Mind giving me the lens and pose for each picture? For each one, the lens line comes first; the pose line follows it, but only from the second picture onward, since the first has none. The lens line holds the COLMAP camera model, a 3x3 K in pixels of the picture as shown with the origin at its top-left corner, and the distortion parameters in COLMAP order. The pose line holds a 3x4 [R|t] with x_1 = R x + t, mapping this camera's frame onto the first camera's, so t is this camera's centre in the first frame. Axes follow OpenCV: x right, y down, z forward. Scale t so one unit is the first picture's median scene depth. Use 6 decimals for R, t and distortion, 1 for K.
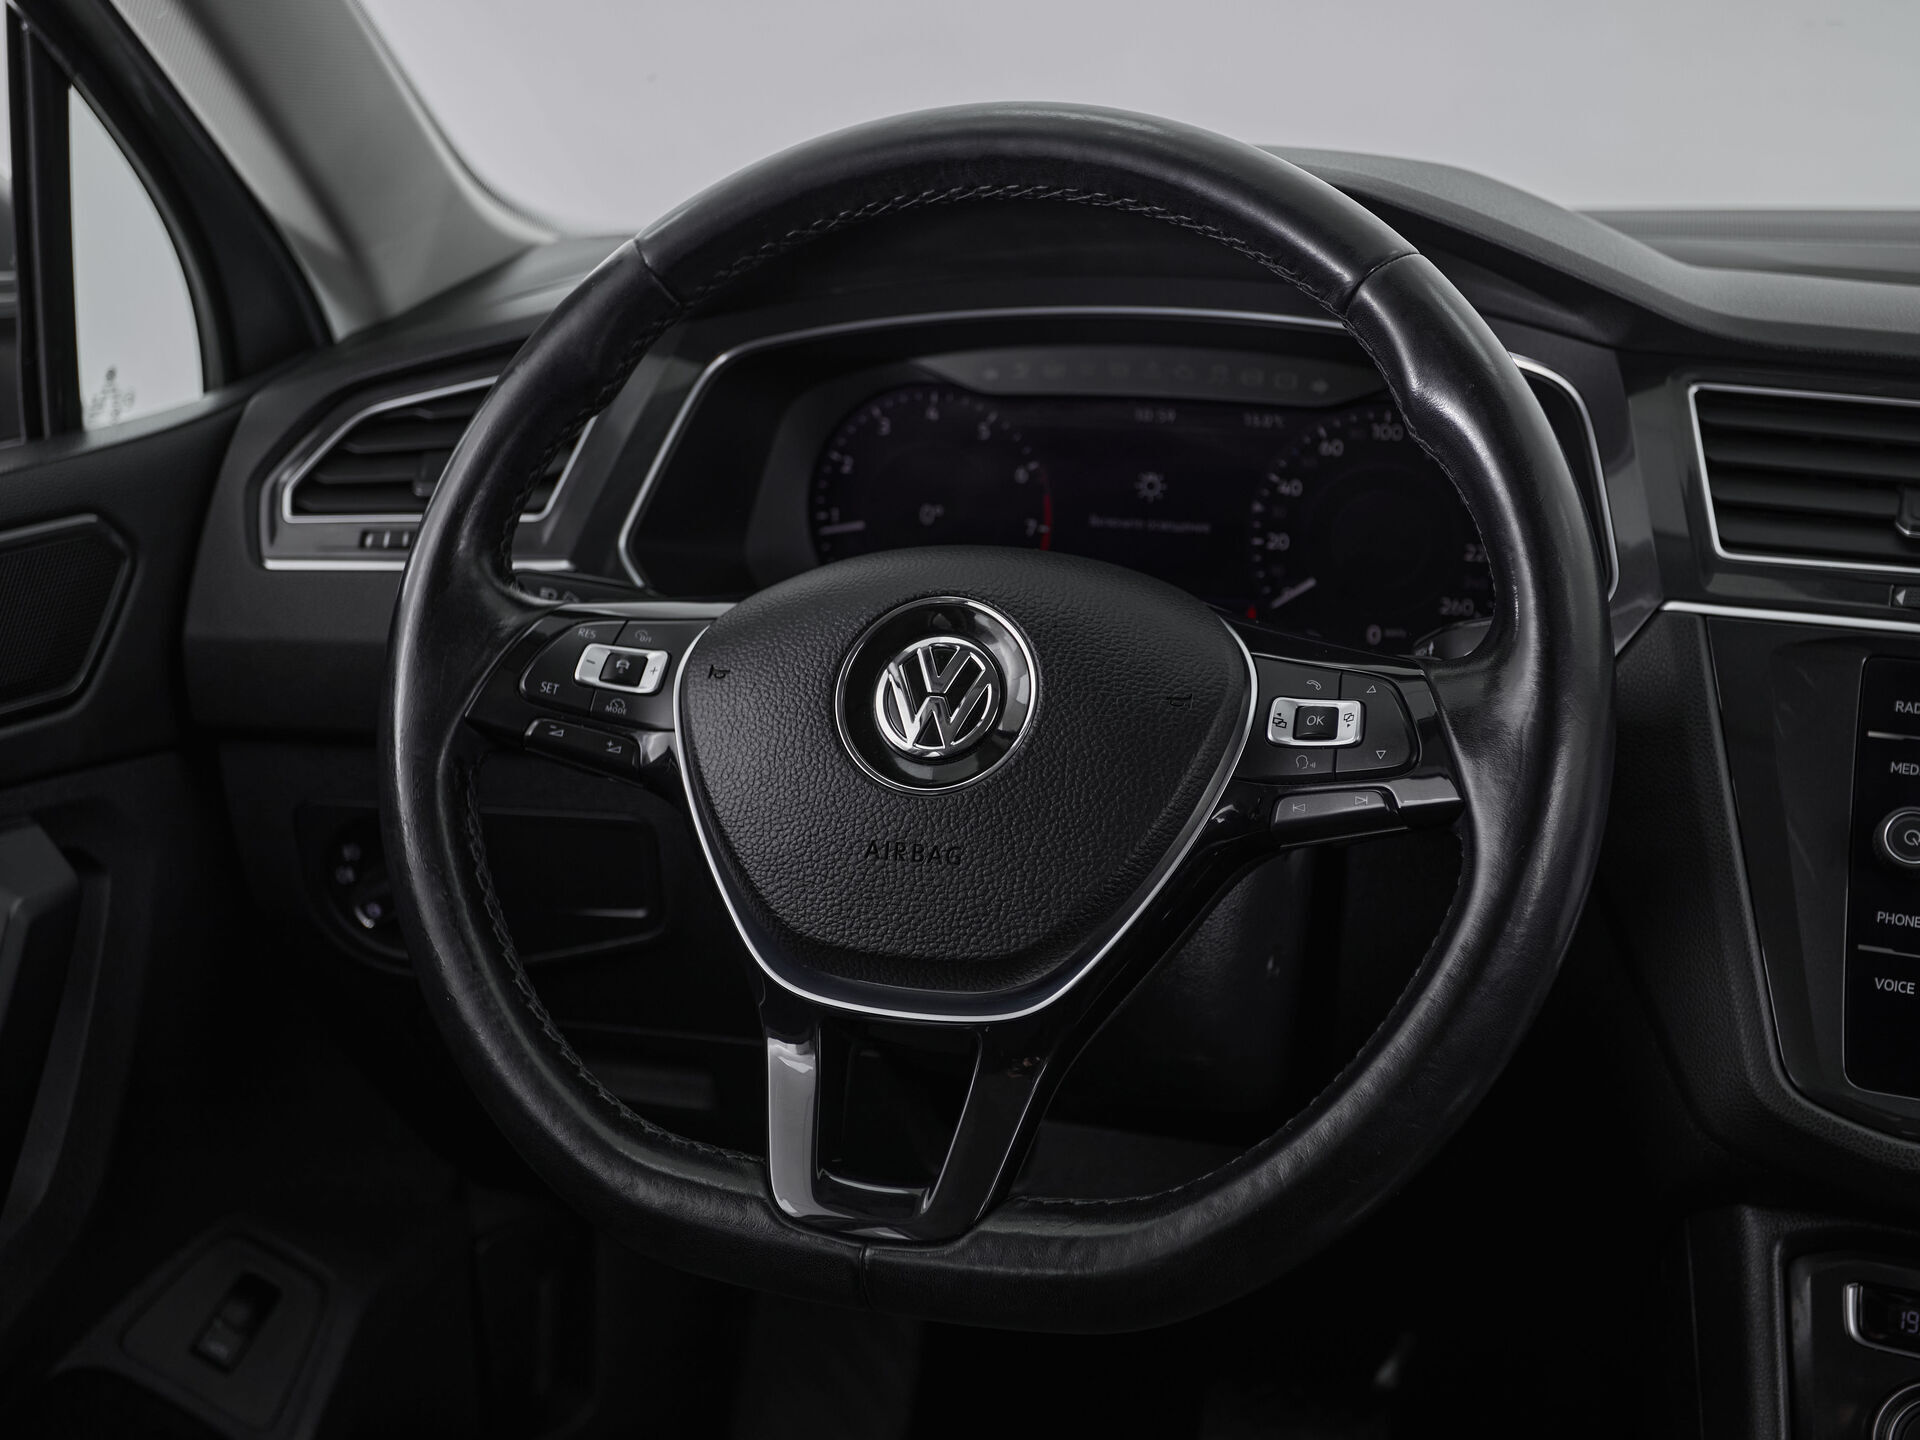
lens RADIAL K [[2241.8, 0, 940.2], [0, 2241.8, 716.4], [0, 0, 1]] dist [0.021410, 0.000000]
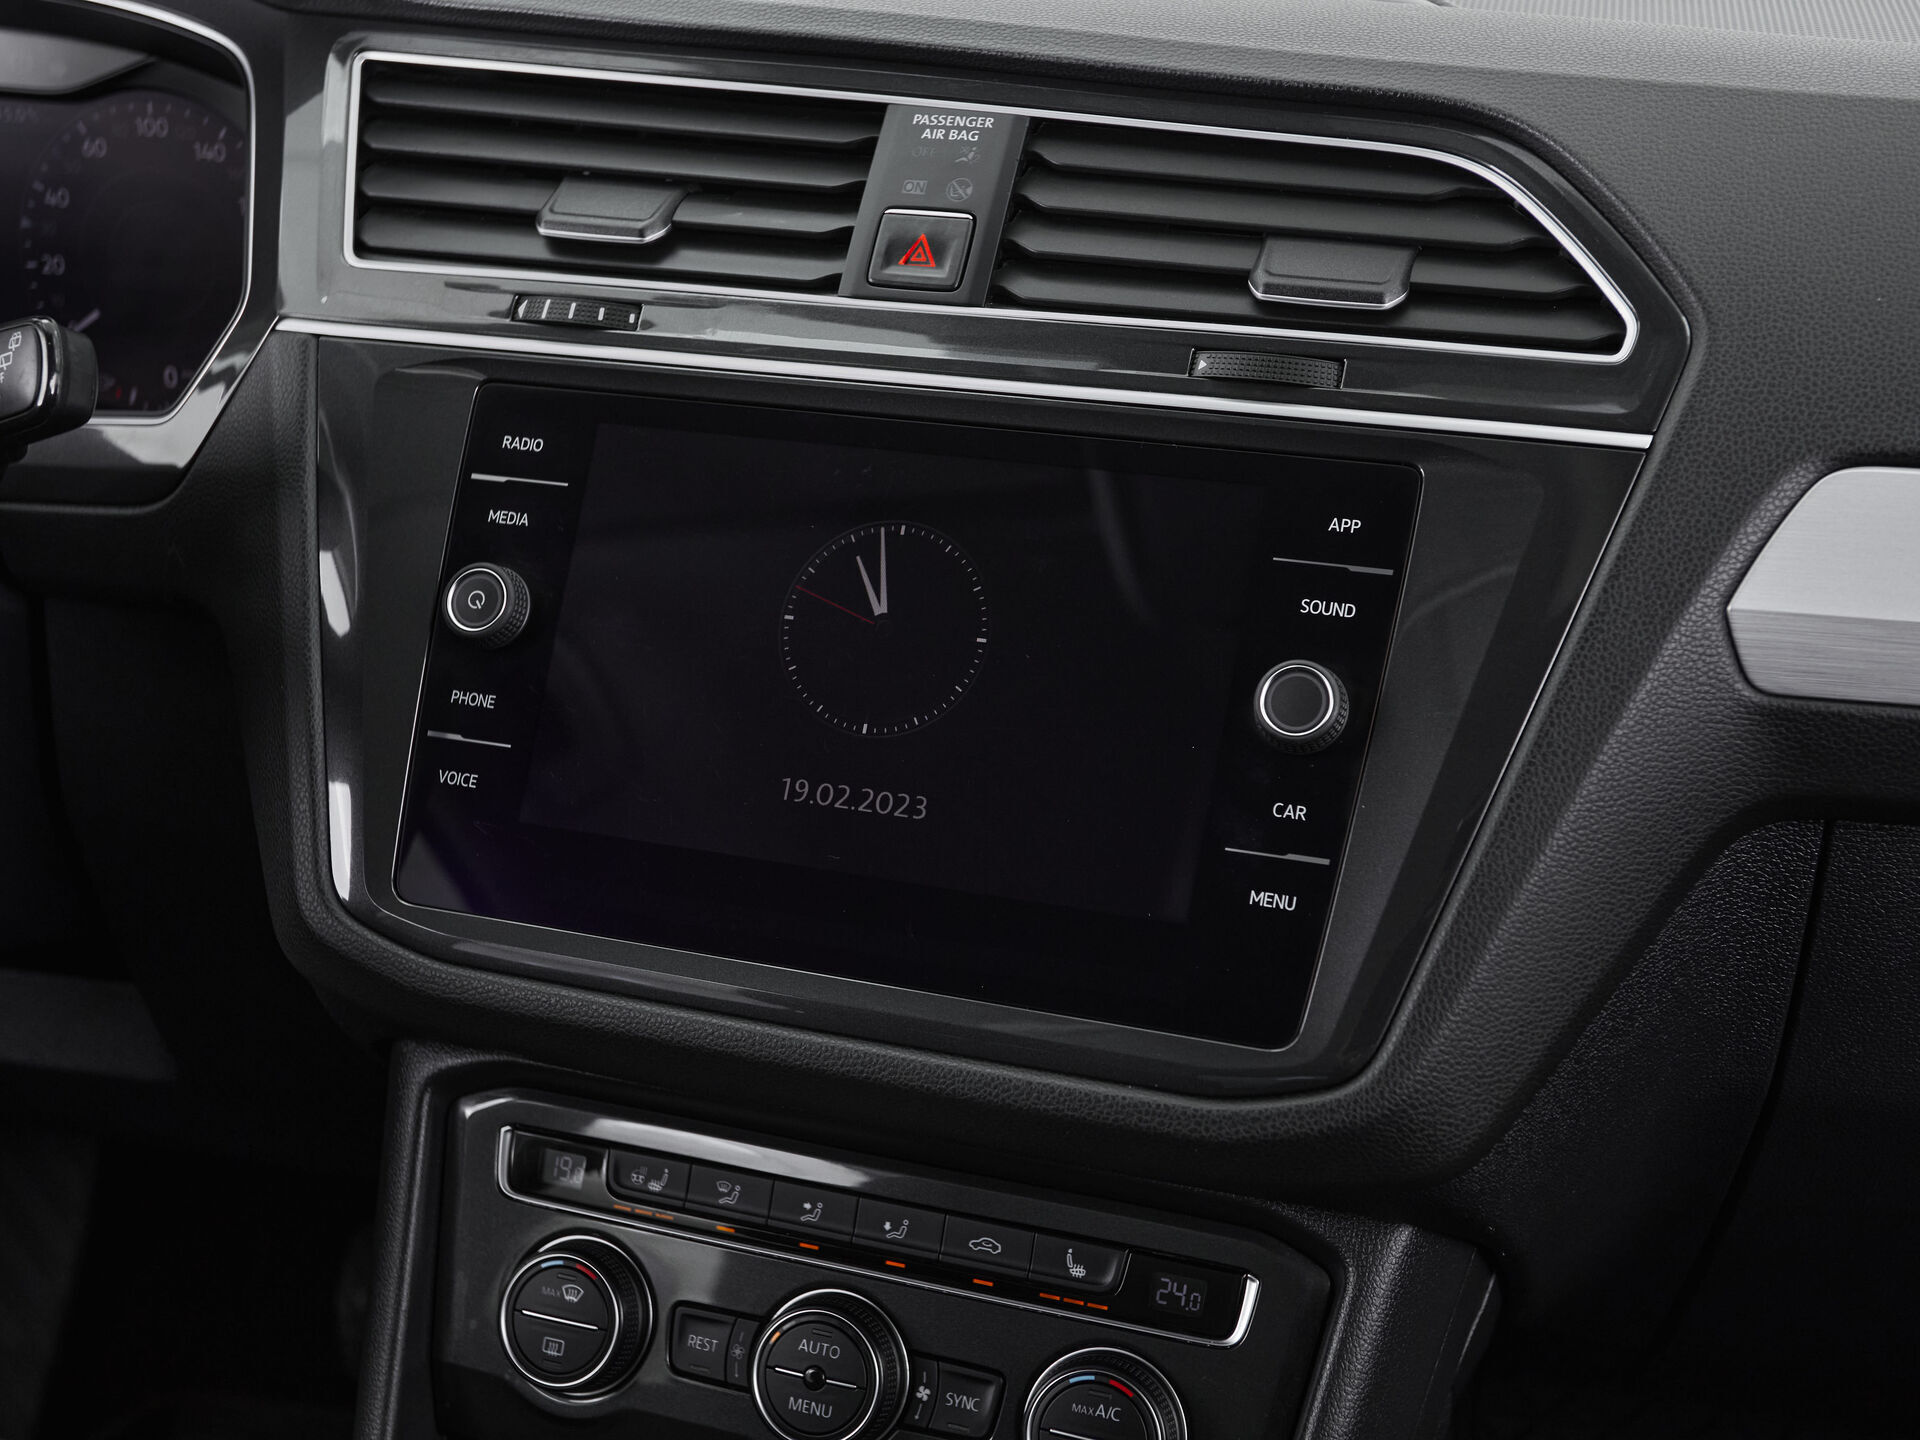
lens RADIAL K [[2338.8, 0, 967.0], [0, 2338.8, 735.7], [0, 0, 1]] dist [0.024120, 0.000000]
pose [[0.998391, -0.019220, 0.053348, 0.441470], [0.014379, 0.995865, 0.089700, 0.022661], [-0.054852, -0.088789, 0.994539, 0.102131]]
